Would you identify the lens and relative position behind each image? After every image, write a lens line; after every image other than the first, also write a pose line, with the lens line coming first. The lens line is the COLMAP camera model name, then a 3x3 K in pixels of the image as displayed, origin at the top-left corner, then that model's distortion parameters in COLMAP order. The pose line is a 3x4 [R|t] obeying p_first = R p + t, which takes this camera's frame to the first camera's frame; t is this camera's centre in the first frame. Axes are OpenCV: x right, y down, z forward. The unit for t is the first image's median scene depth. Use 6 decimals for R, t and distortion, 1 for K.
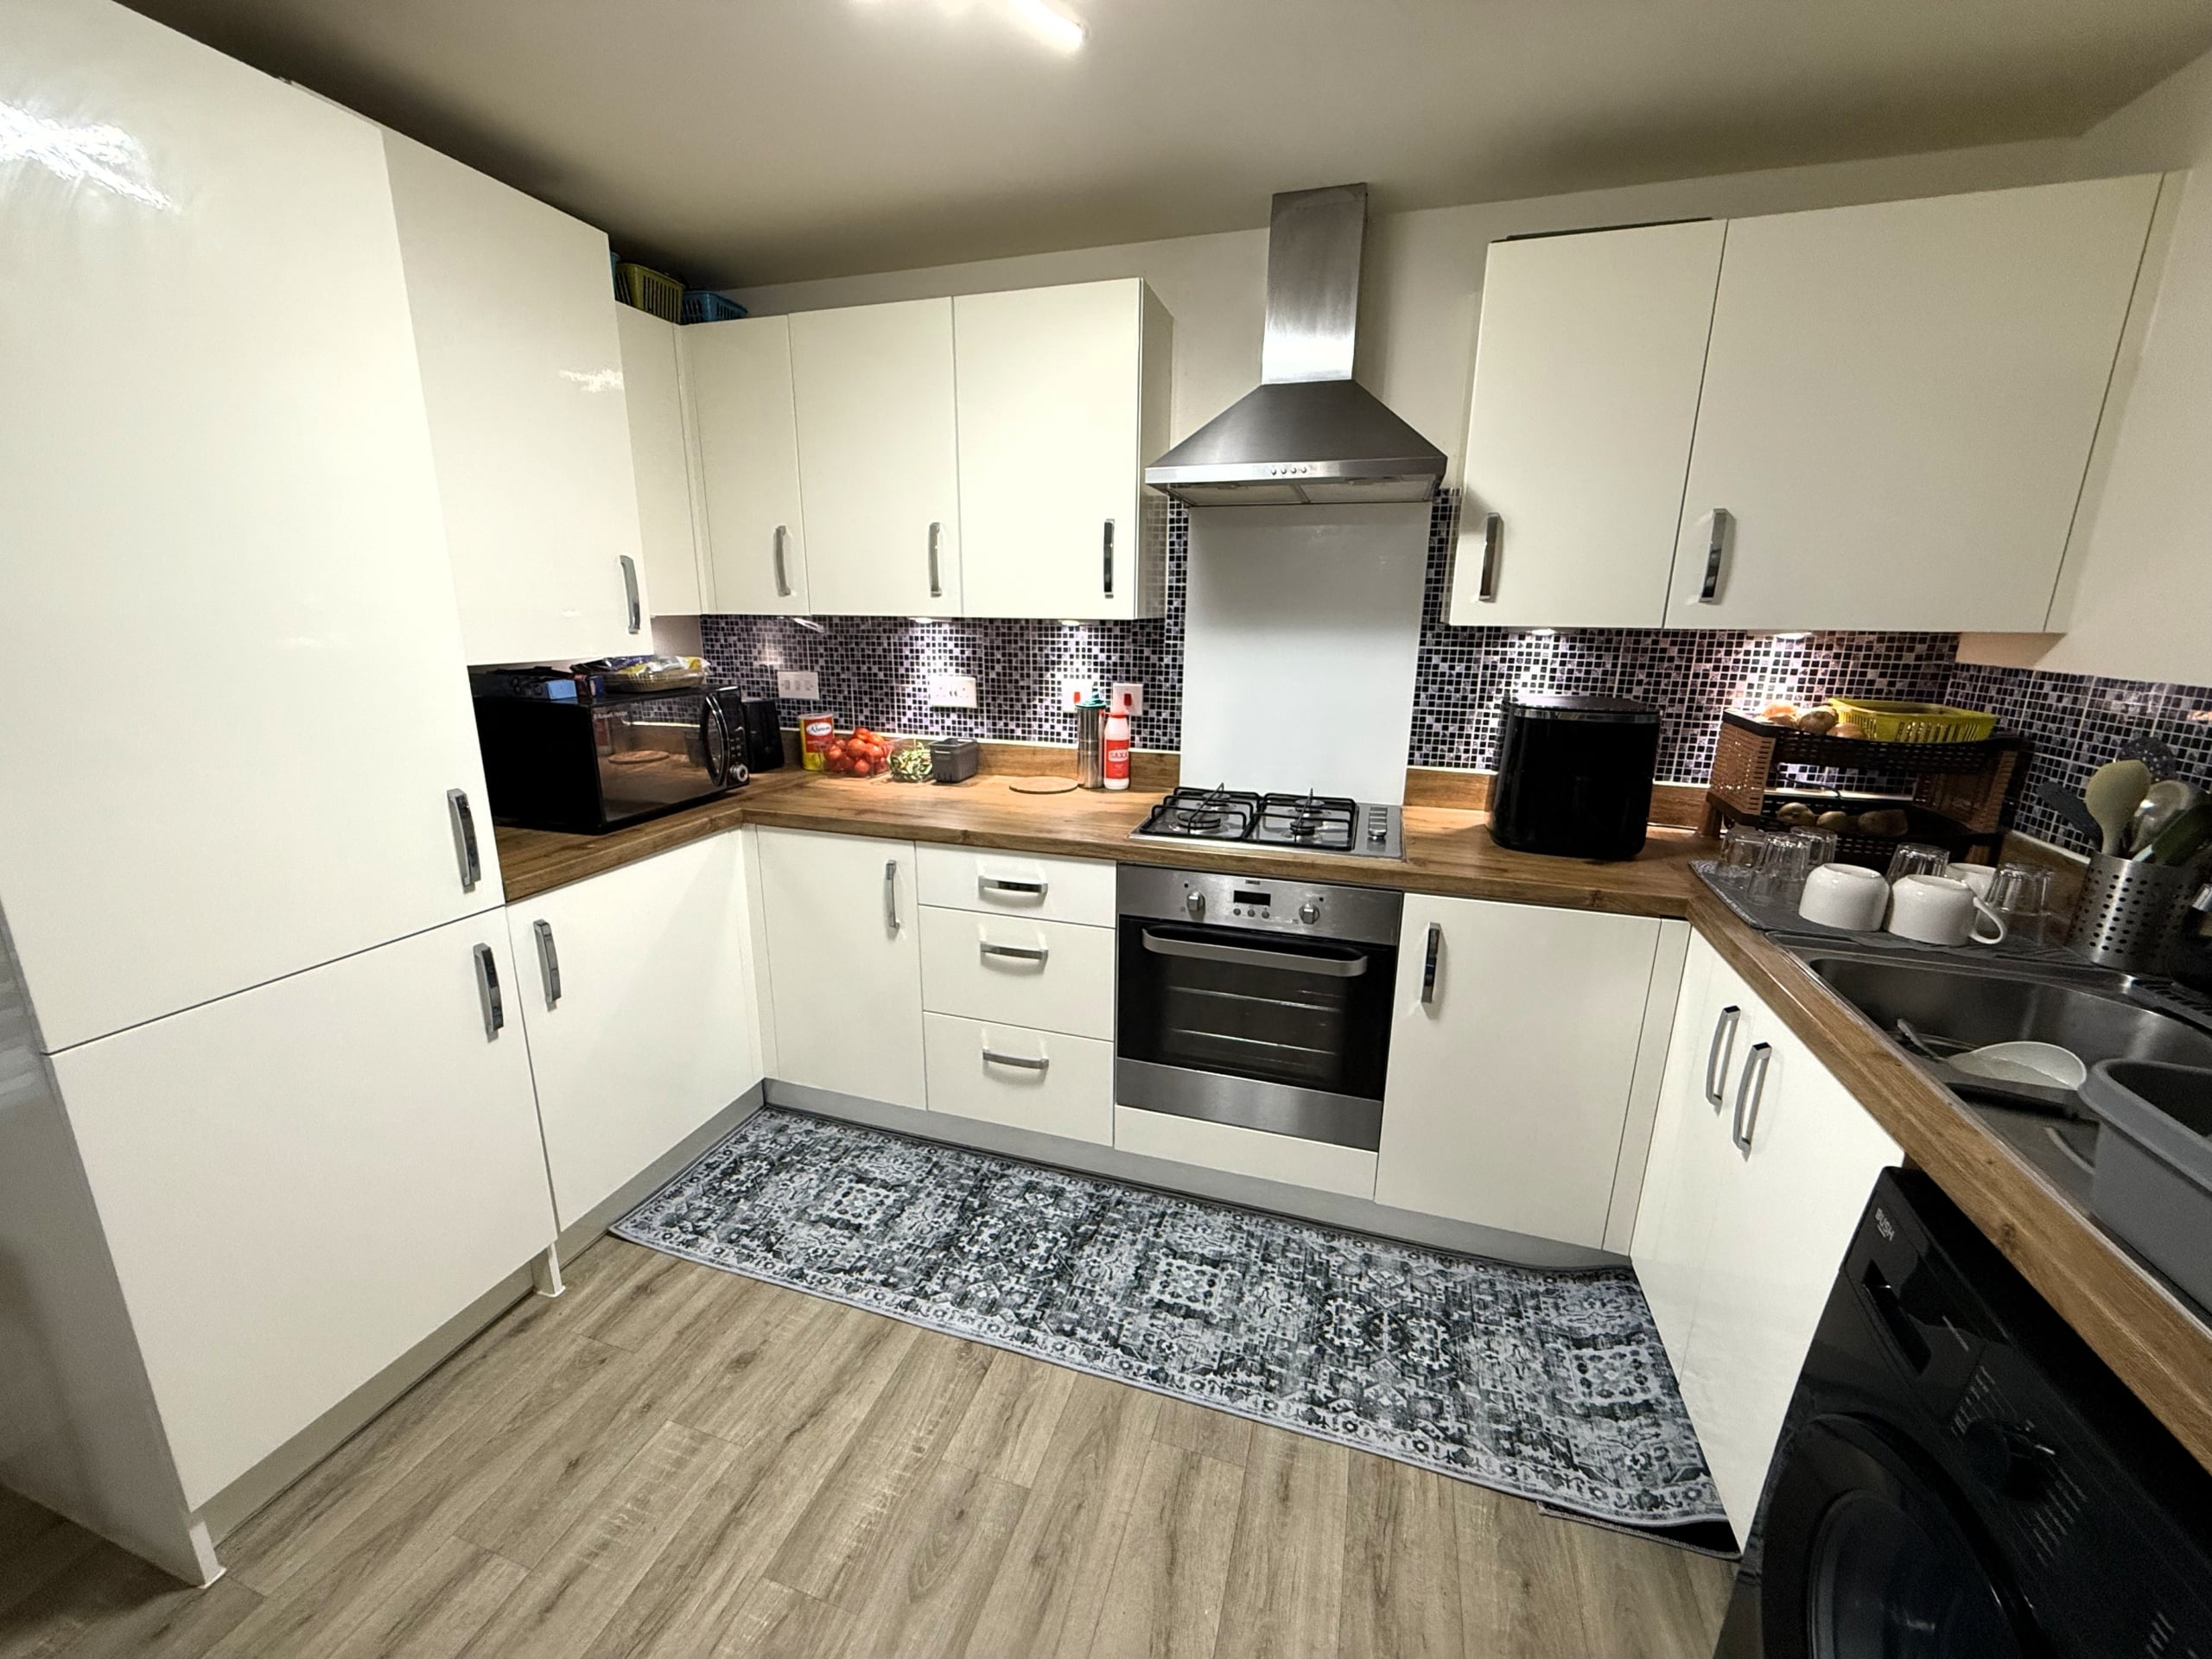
lens RADIAL K [[885.7, 0, 1104.4], [0, 885.7, 828.9], [0, 0, 1]] dist [-0.001206, 0.000342]
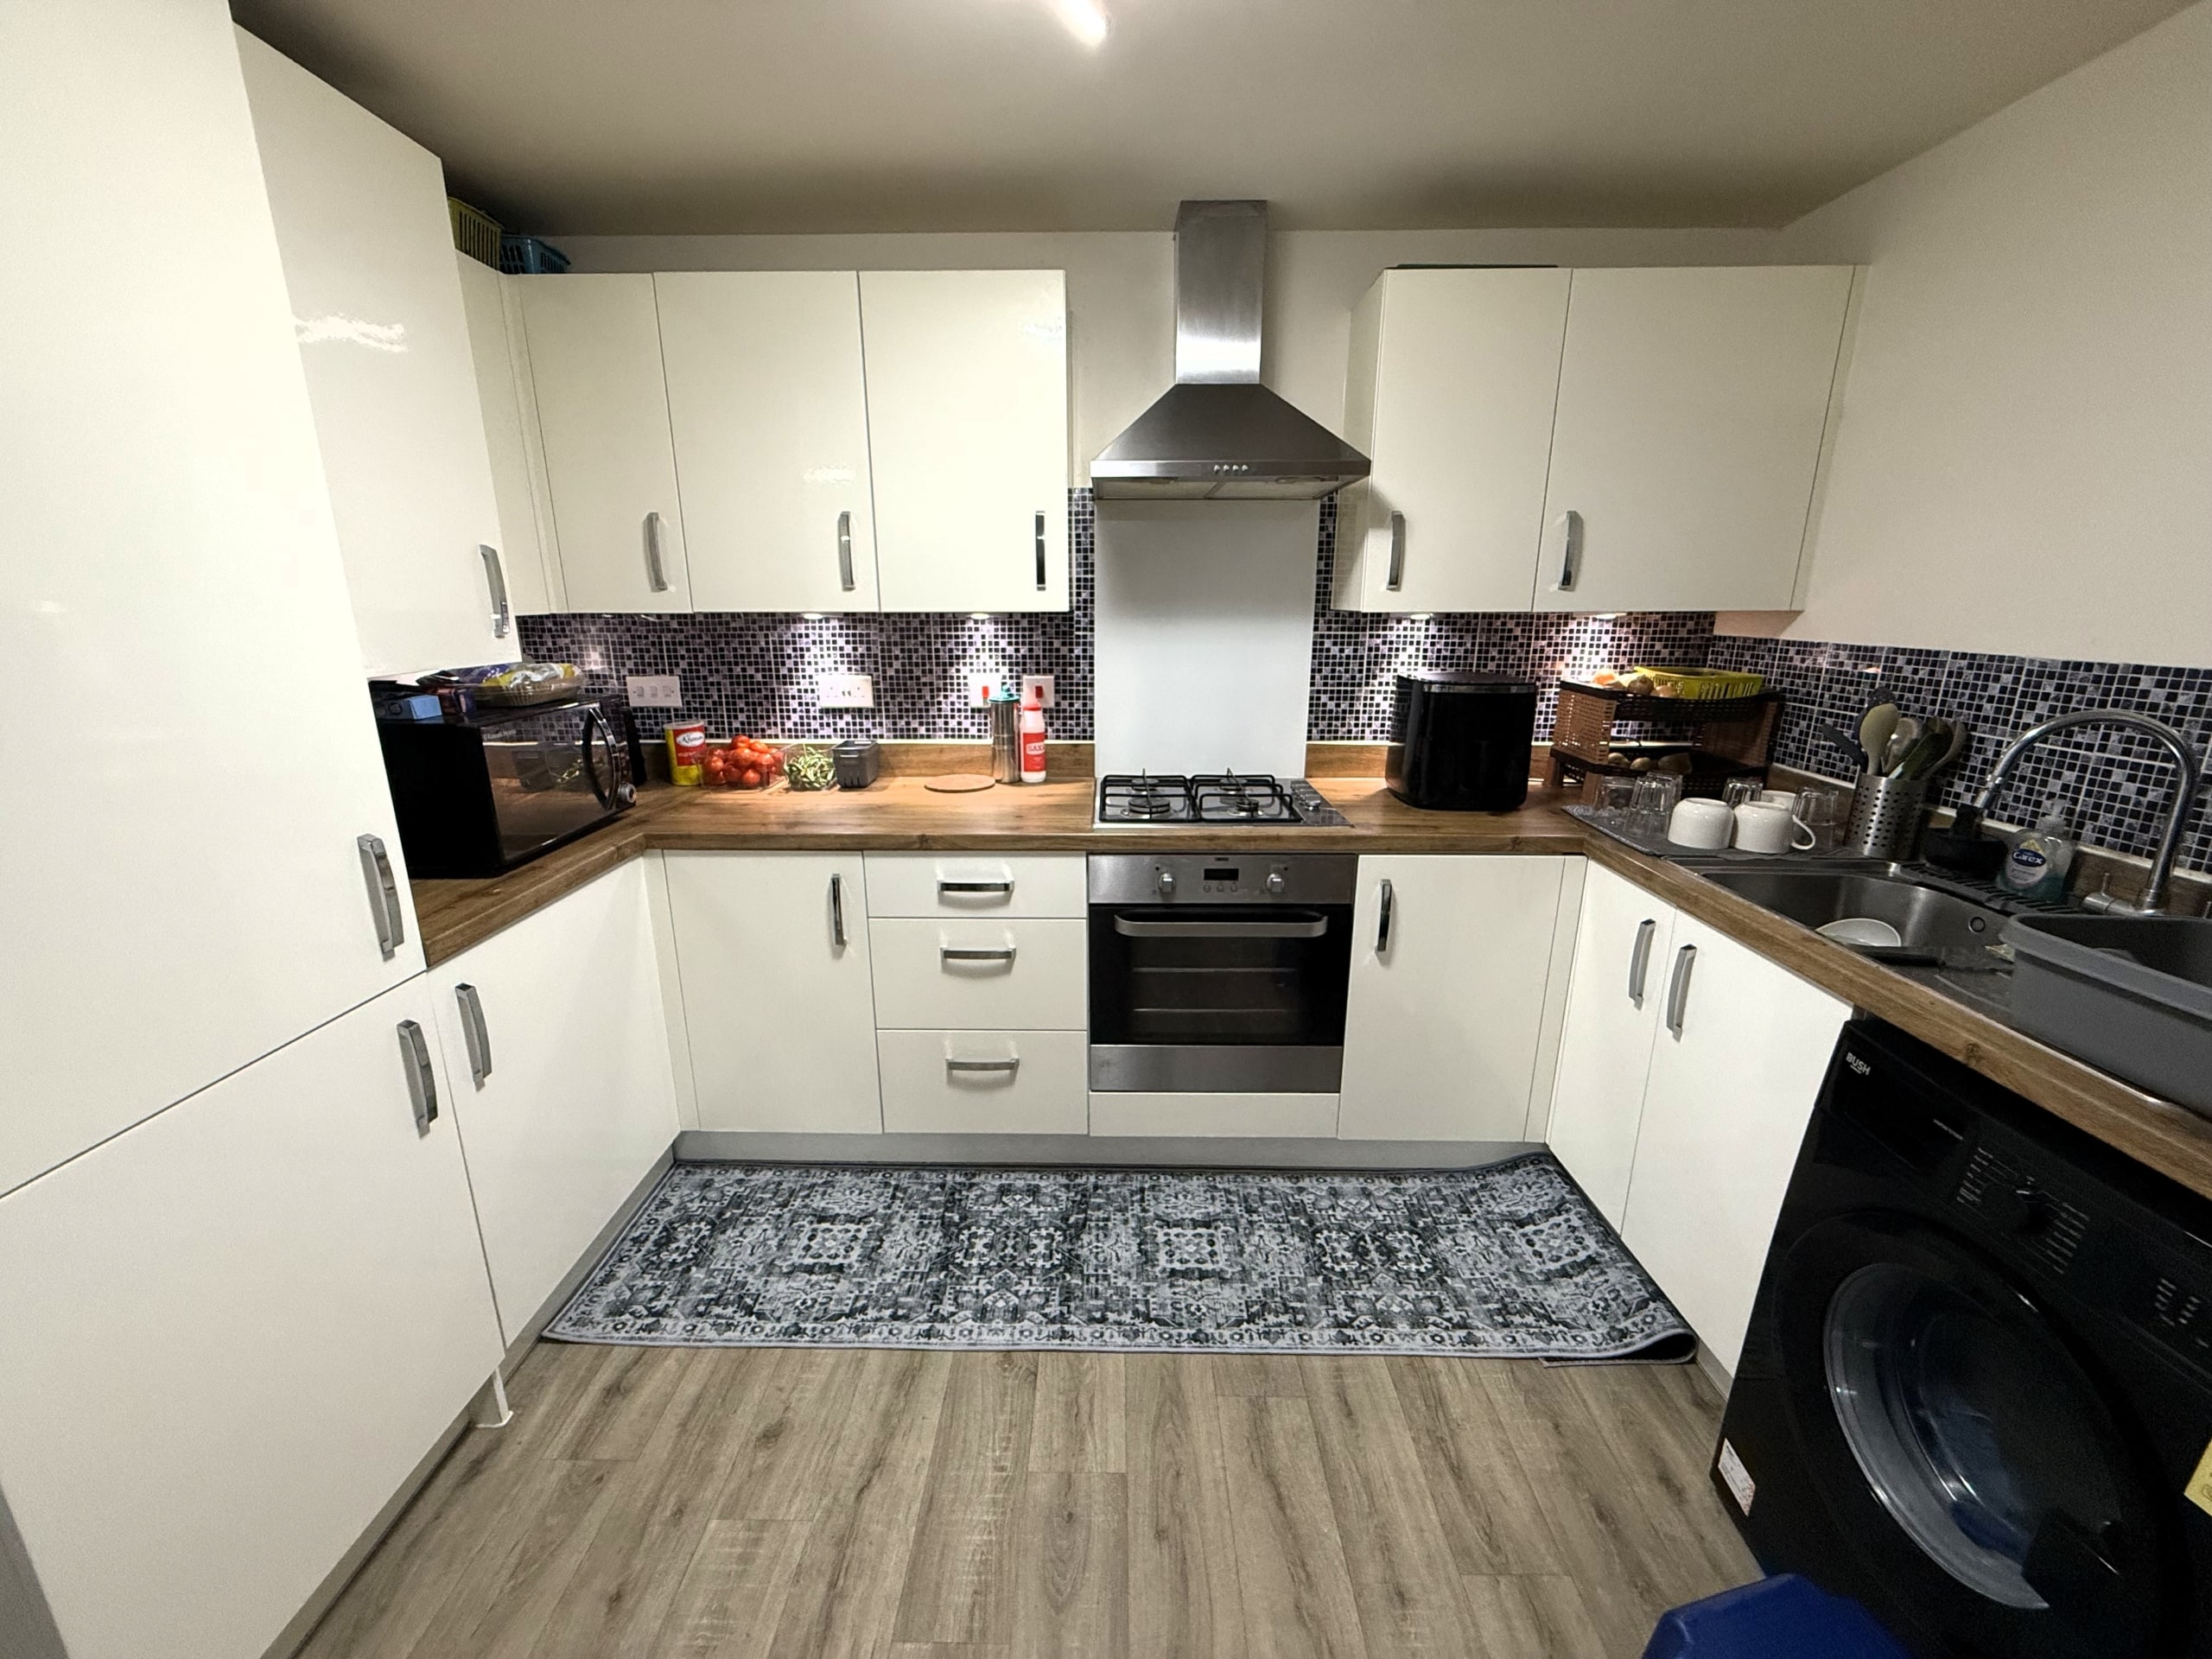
lens RADIAL K [[885.7, 0, 1107.2], [0, 885.7, 828.8], [0, 0, 1]] dist [-0.001206, 0.000342]
pose [[0.956001, -0.085096, 0.280750, -0.247564], [0.082119, 0.996371, 0.022374, -0.010395], [-0.281635, 0.001666, 0.959520, 0.024725]]
